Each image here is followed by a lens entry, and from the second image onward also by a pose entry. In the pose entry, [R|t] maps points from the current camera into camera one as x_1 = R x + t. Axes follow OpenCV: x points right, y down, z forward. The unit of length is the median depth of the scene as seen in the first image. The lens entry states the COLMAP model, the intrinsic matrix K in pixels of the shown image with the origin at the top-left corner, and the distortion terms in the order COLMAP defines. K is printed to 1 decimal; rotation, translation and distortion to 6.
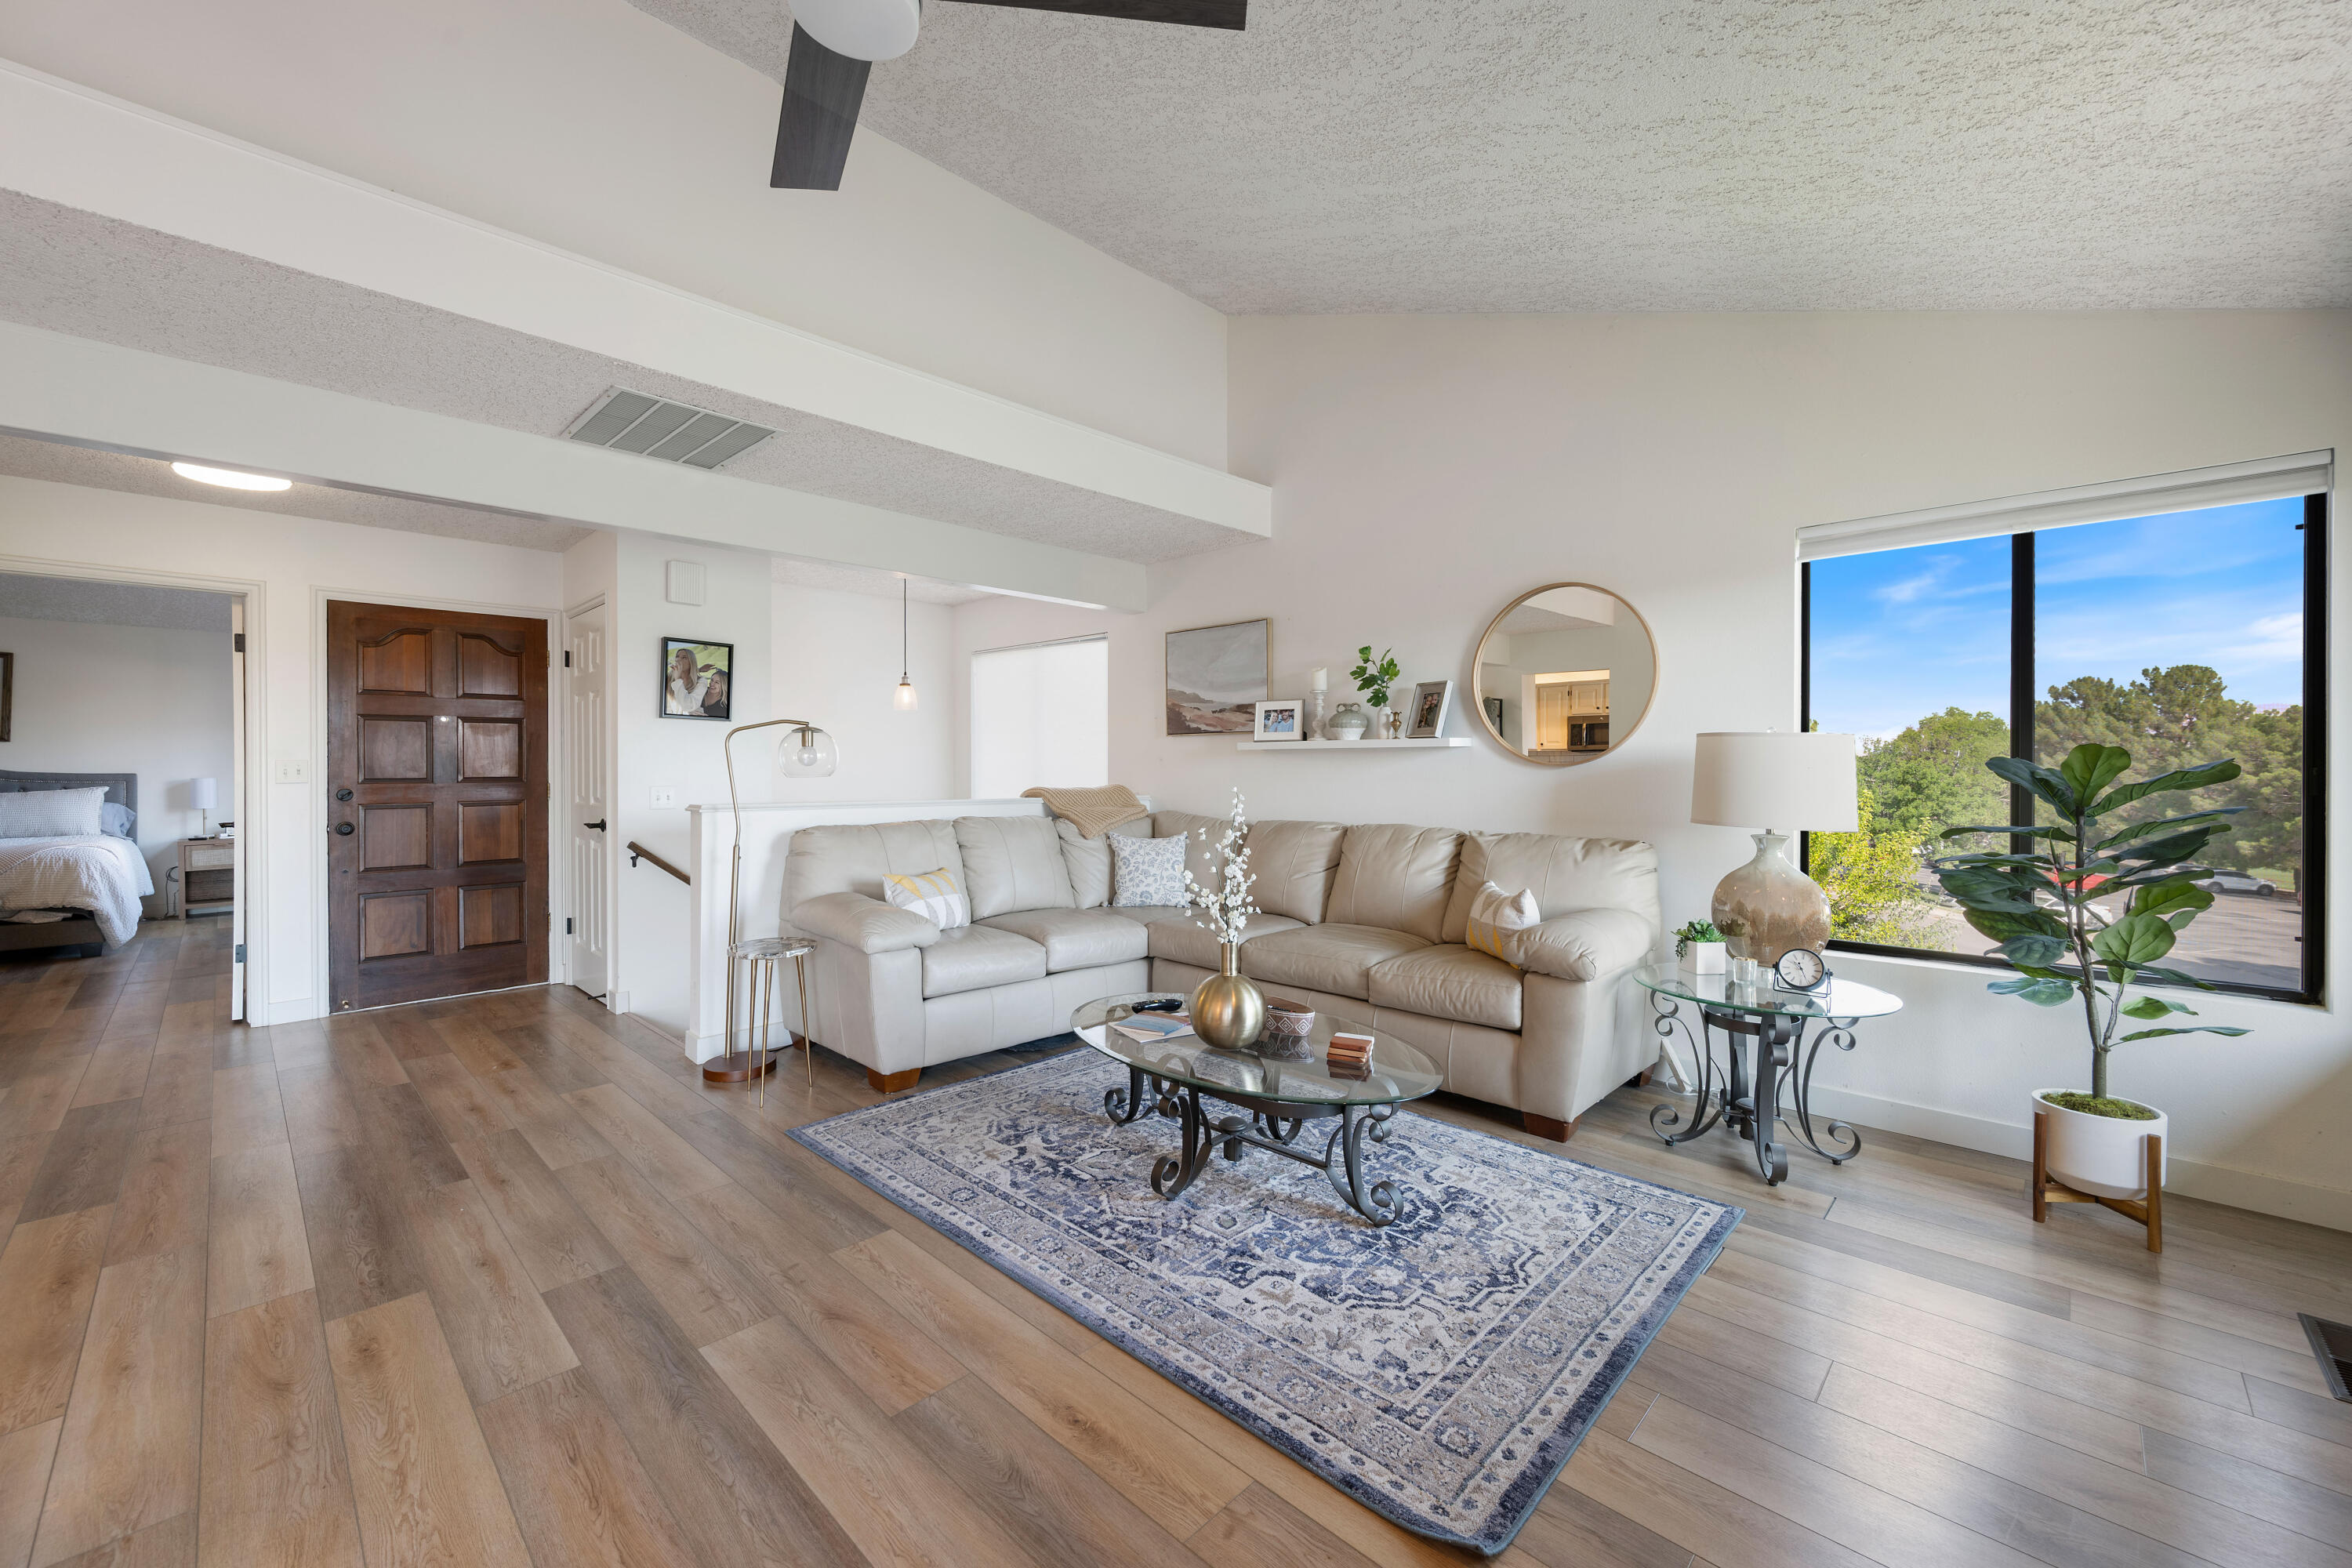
lens RADIAL K [[924.2, 0, 1189.4], [0, 924.2, 765.8], [0, 0, 1]] dist [-0.002444, -0.000236]
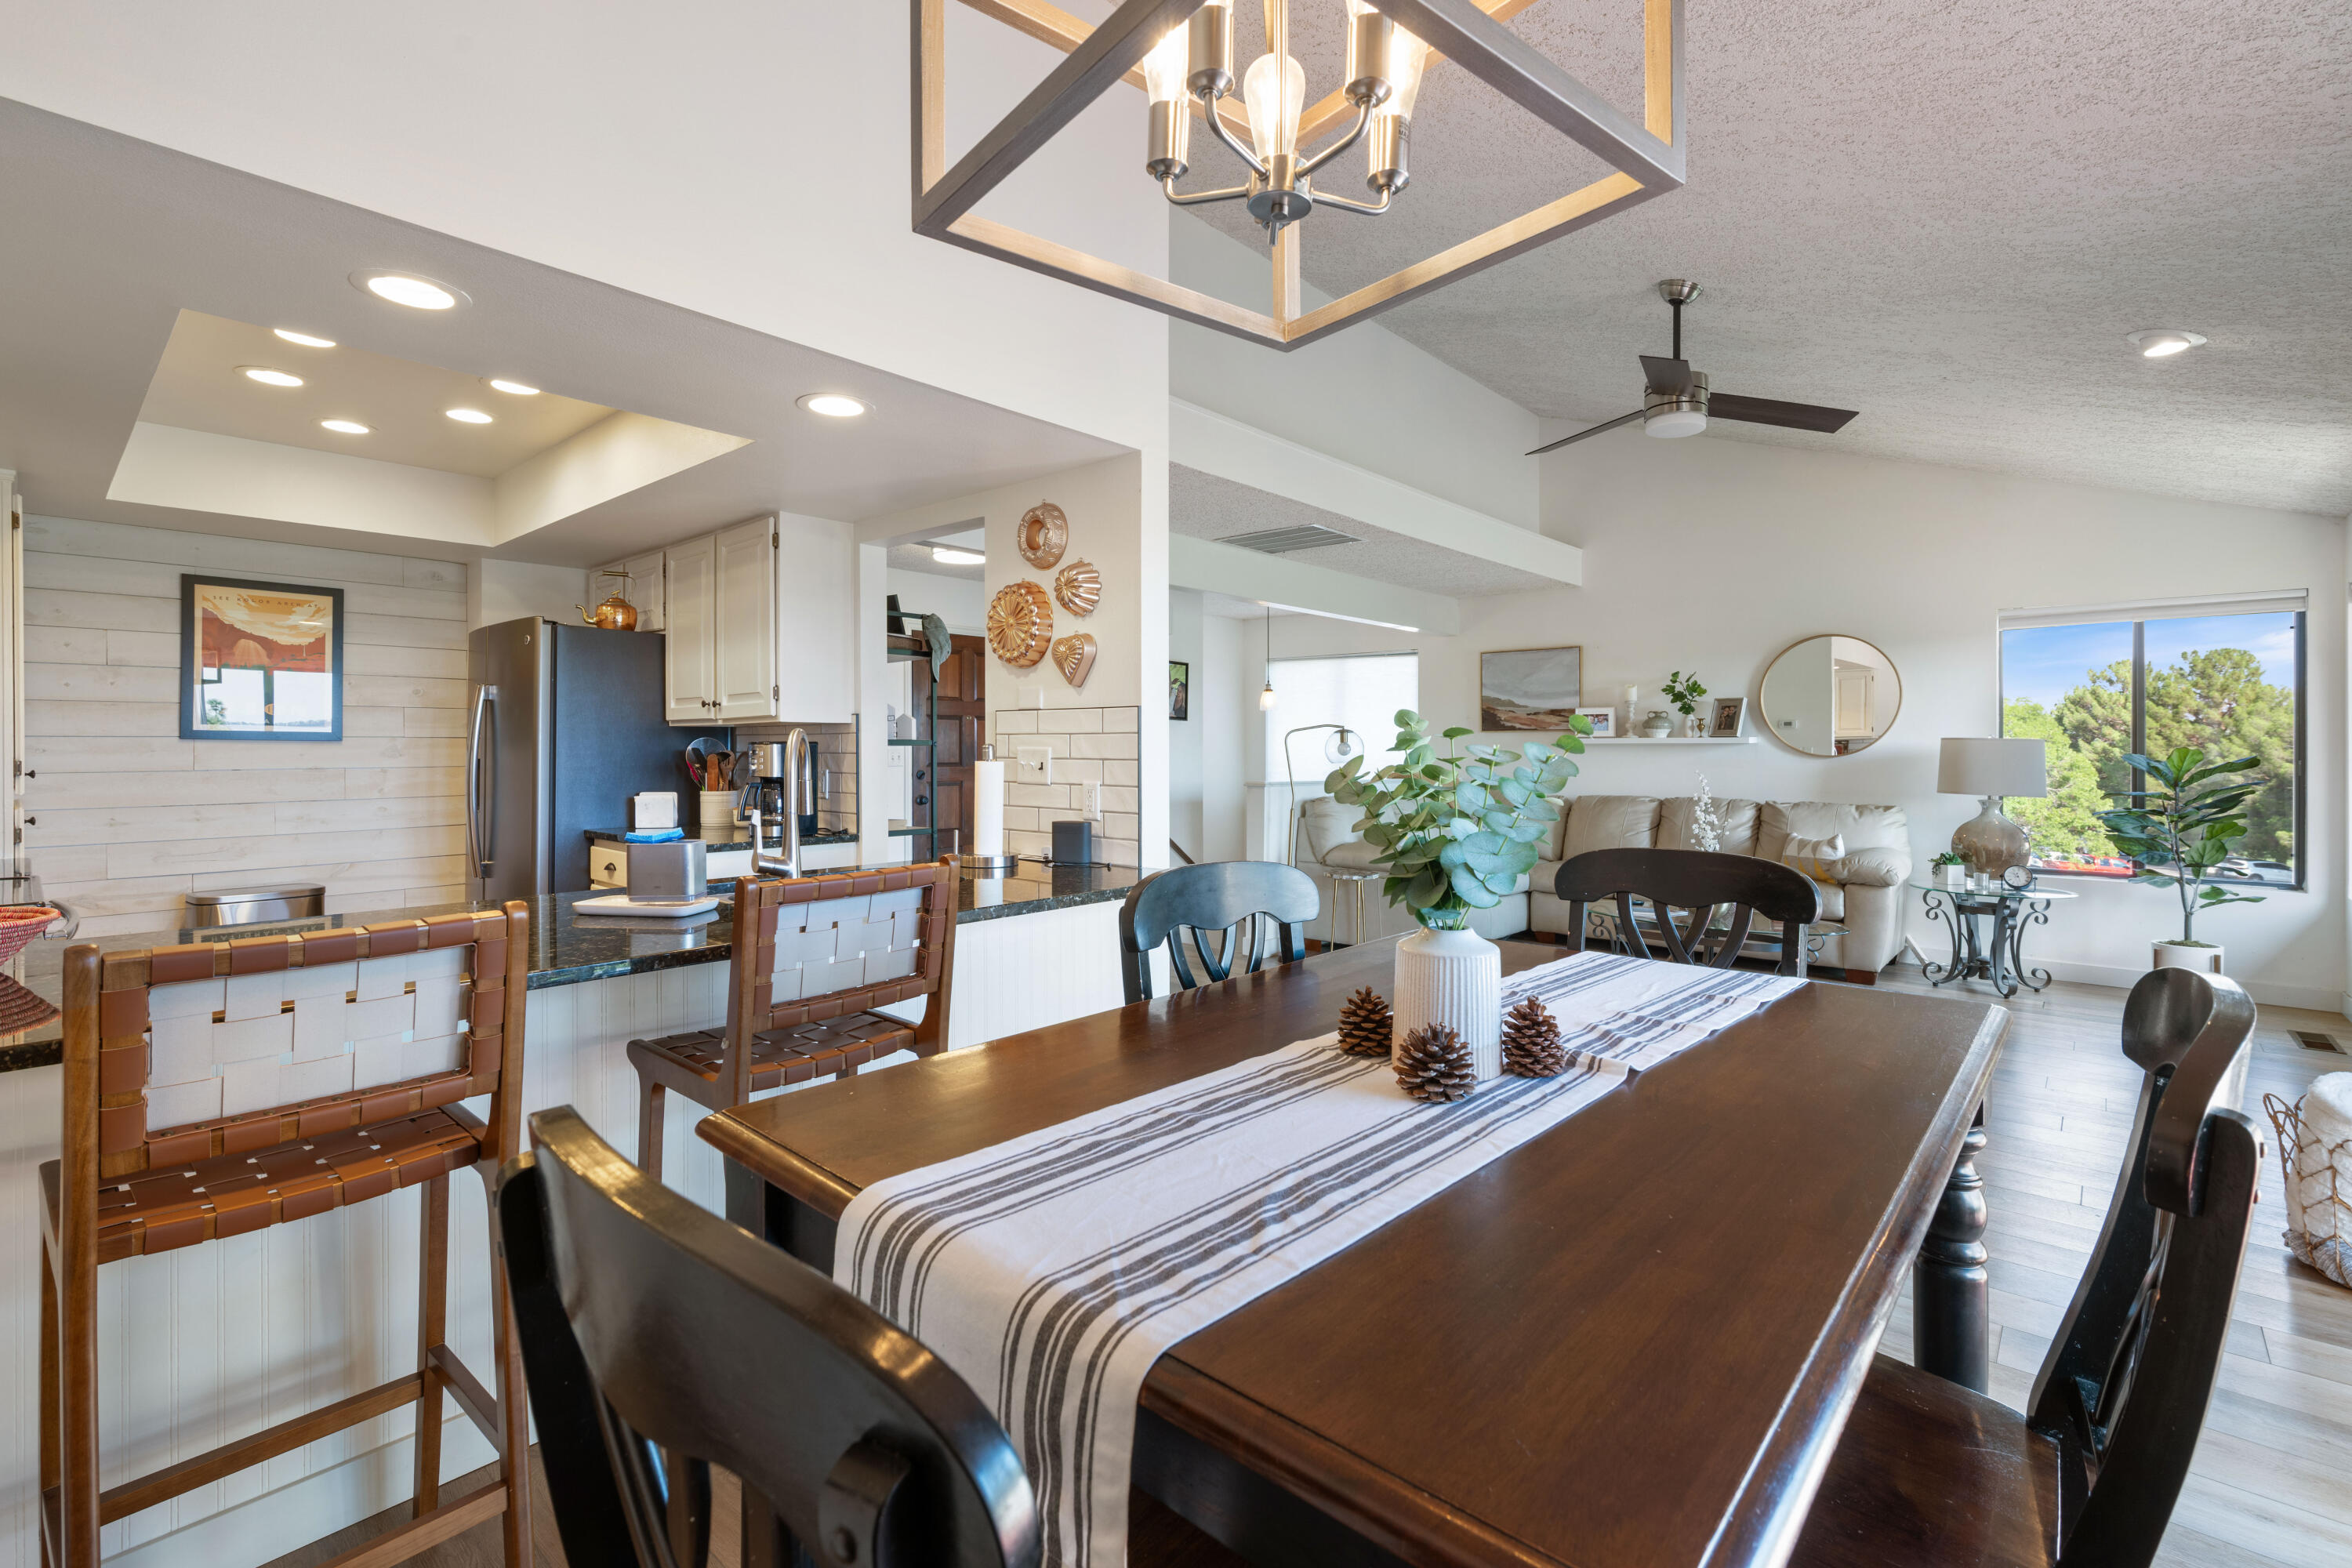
lens RADIAL K [[1048.4, 0, 1188.2], [0, 1048.4, 741.4], [0, 0, 1]] dist [-0.004081, 0.001306]
pose [[0.999039, 0.003583, 0.043685, -0.576316], [-0.003261, 0.999967, -0.007443, -0.007459], [-0.043710, 0.007293, 0.999018, -0.525015]]
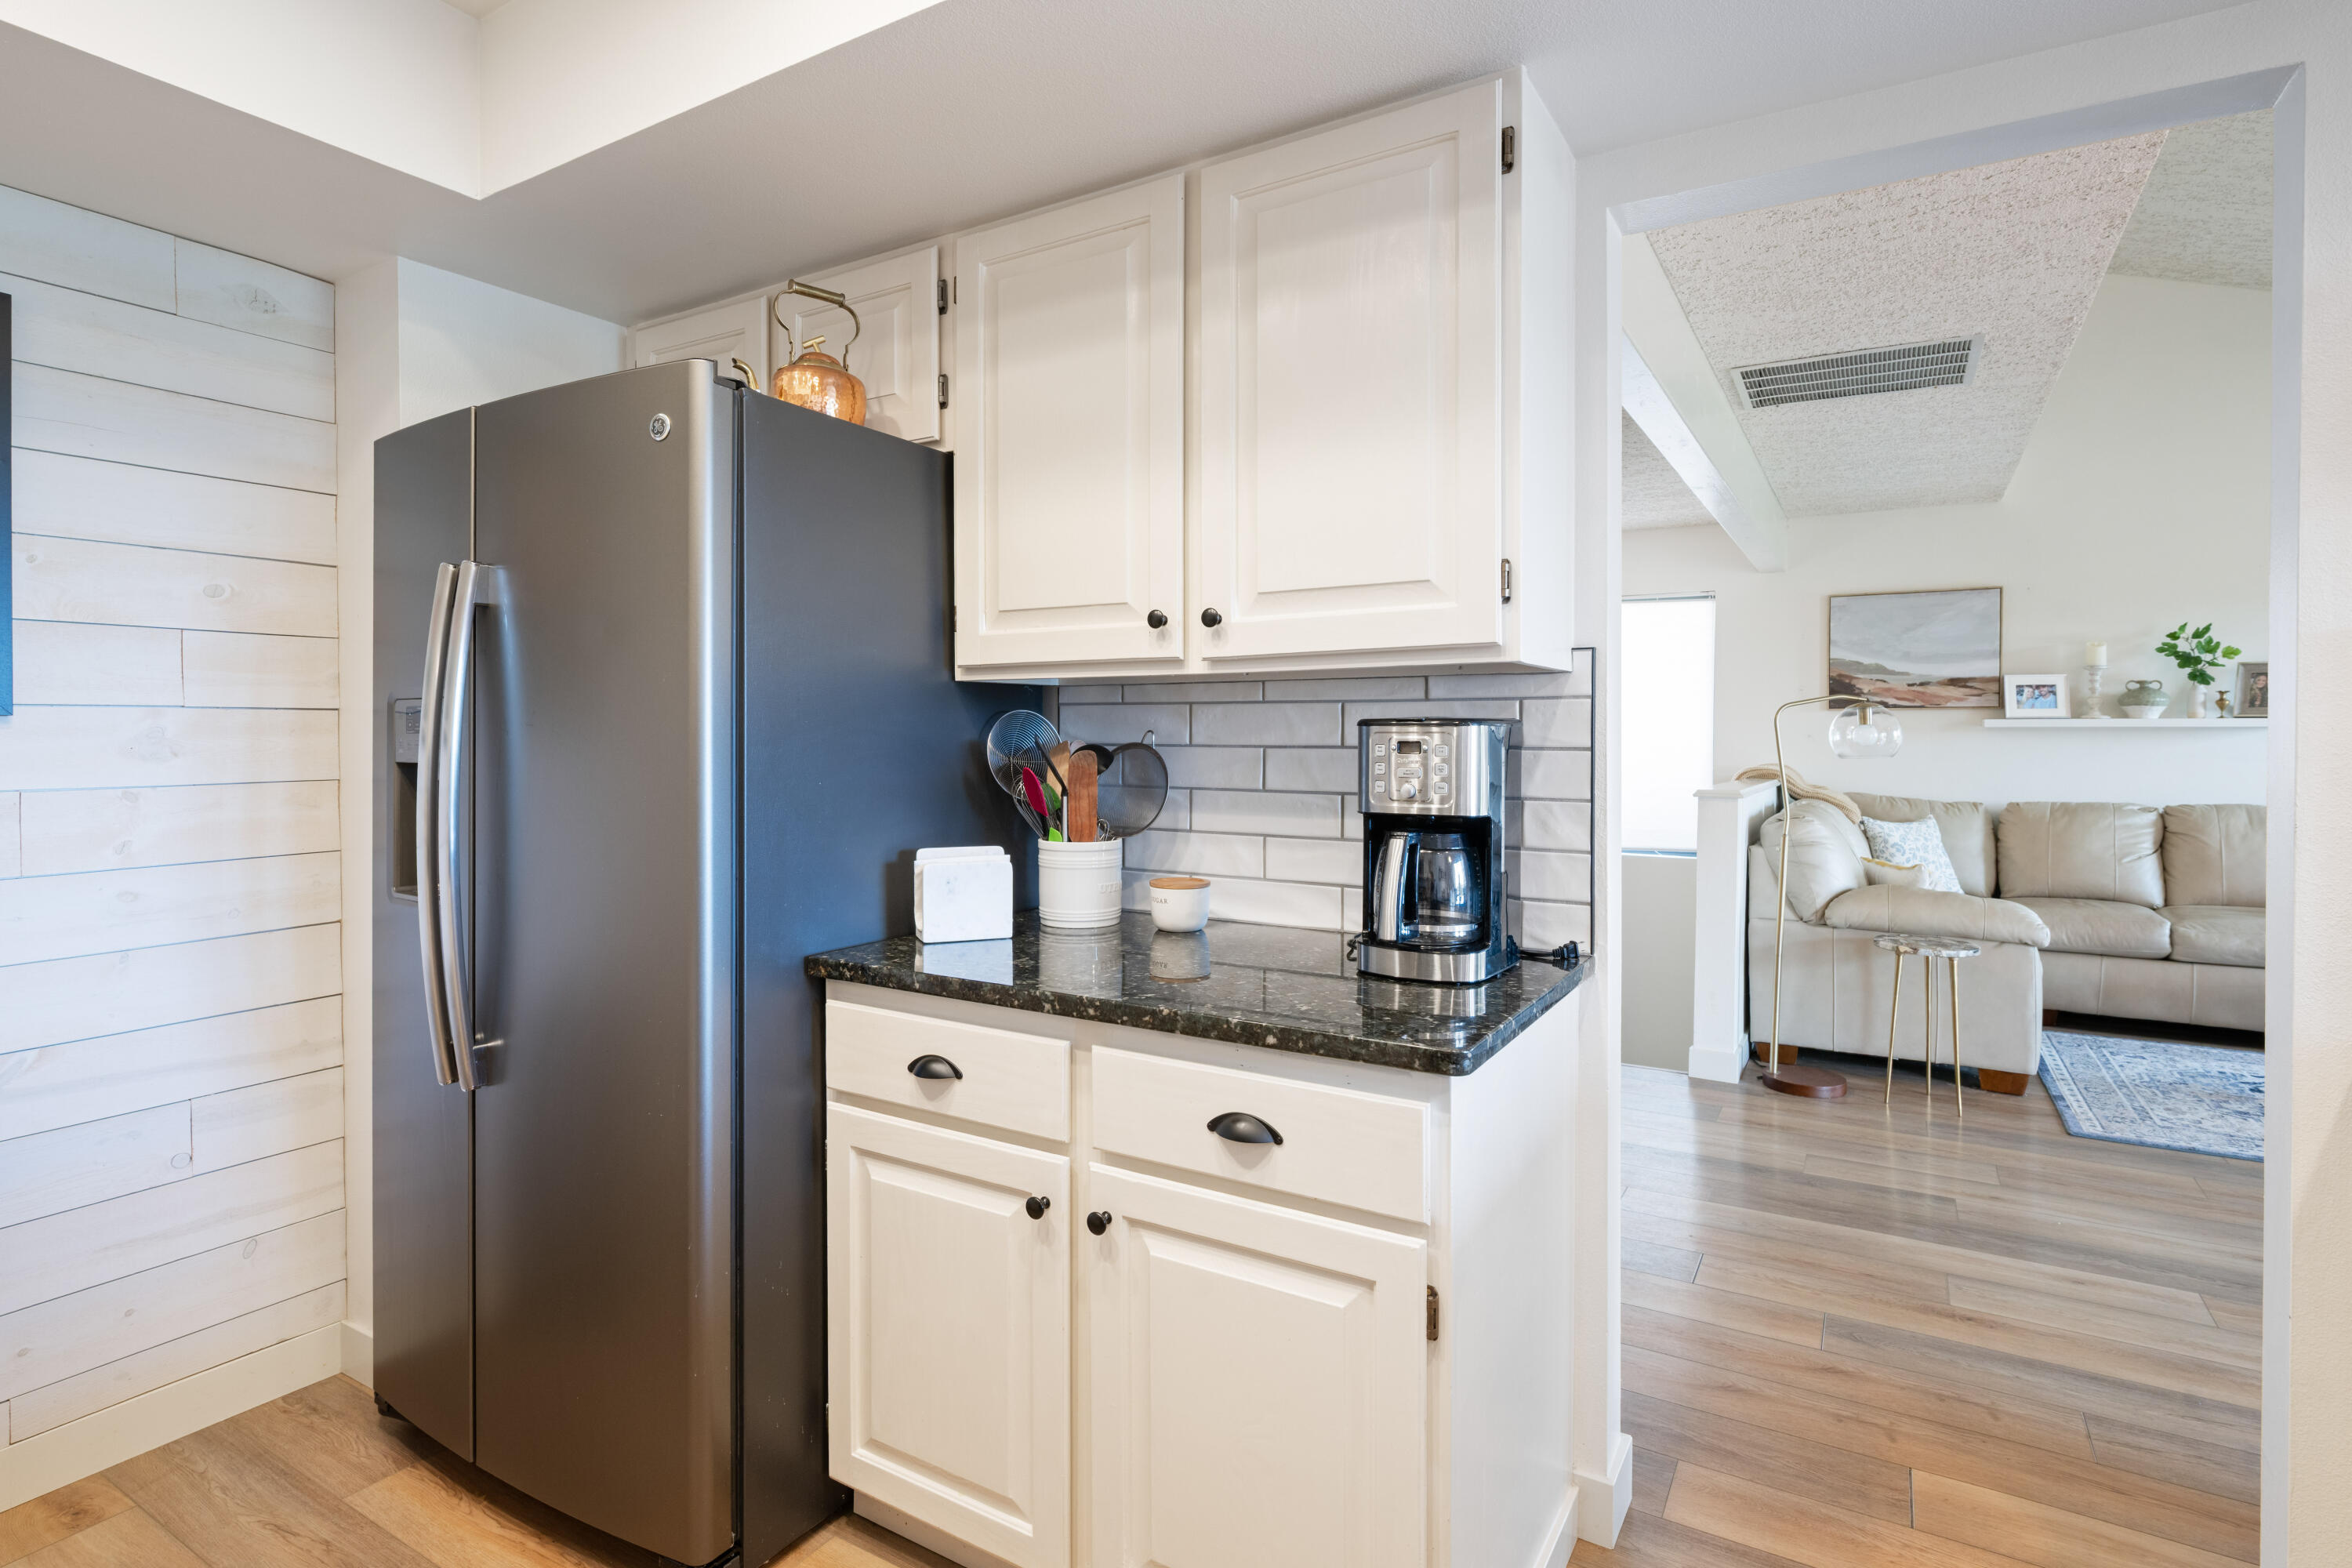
lens RADIAL K [[1178.4, 0, 1179.8], [0, 1178.4, 747.0], [0, 0, 1]] dist [-0.004327, -0.000247]
pose [[0.975098, 0.000902, 0.221774, -1.033353], [-0.003519, 0.999929, 0.011405, -0.007913], [-0.221748, -0.011902, 0.975031, 0.019797]]
